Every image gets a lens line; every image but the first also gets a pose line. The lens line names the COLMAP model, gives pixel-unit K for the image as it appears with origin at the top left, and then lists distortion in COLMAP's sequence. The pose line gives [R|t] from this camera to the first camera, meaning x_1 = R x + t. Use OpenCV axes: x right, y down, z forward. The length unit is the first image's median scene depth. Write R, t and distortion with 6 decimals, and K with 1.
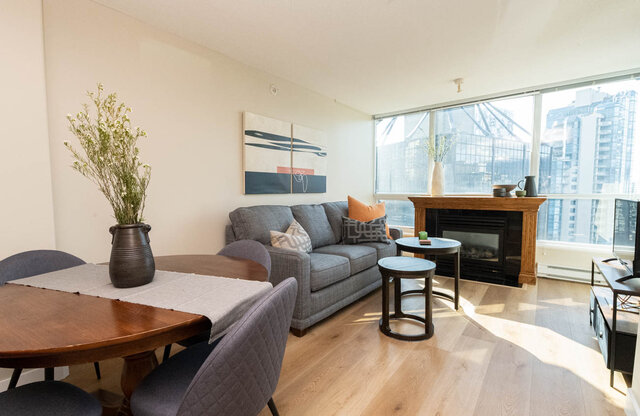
lens RADIAL K [[298.6, 0, 321.1], [0, 298.6, 208.1], [0, 0, 1]] dist [-0.002712, -0.000651]
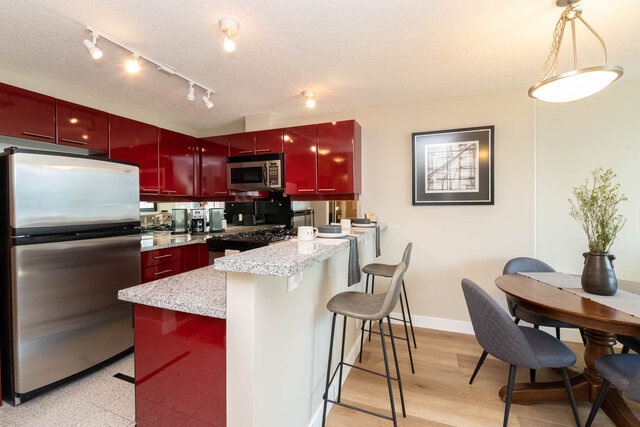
lens RADIAL K [[280.4, 0, 316.7], [0, 280.4, 211.2], [0, 0, 1]] dist [-0.015985, -0.000299]
pose [[0.250773, 0.021719, -0.967802, 0.116025], [-0.051657, 0.998624, 0.009026, -0.032341], [0.966667, 0.047730, 0.251550, -0.249787]]
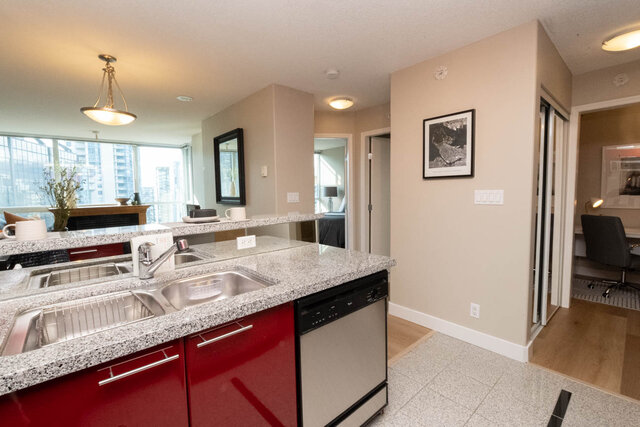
lens RADIAL K [[283.4, 0, 320.8], [0, 283.4, 209.8], [0, 0, 1]] dist [-0.003725, -0.001018]
pose [[0.196918, -0.063464, 0.978364, -0.751794], [0.072081, 0.996139, 0.050109, -0.013926], [-0.977767, 0.060654, 0.200732, -0.398984]]
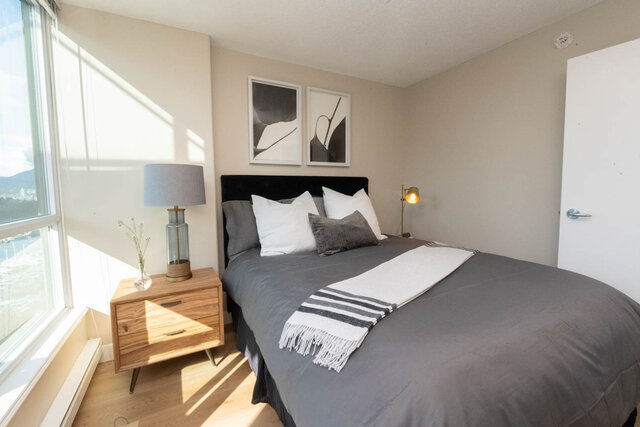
lens RADIAL K [[272.0, 0, 319.0], [0, 272.0, 208.1], [0, 0, 1]] dist [-0.007113, -0.000019]
pose [[-0.903562, -0.017612, 0.428094, 0.906475], [0.041543, 0.990846, 0.128449, -0.051235], [-0.426438, 0.133846, -0.894559, 0.335257]]
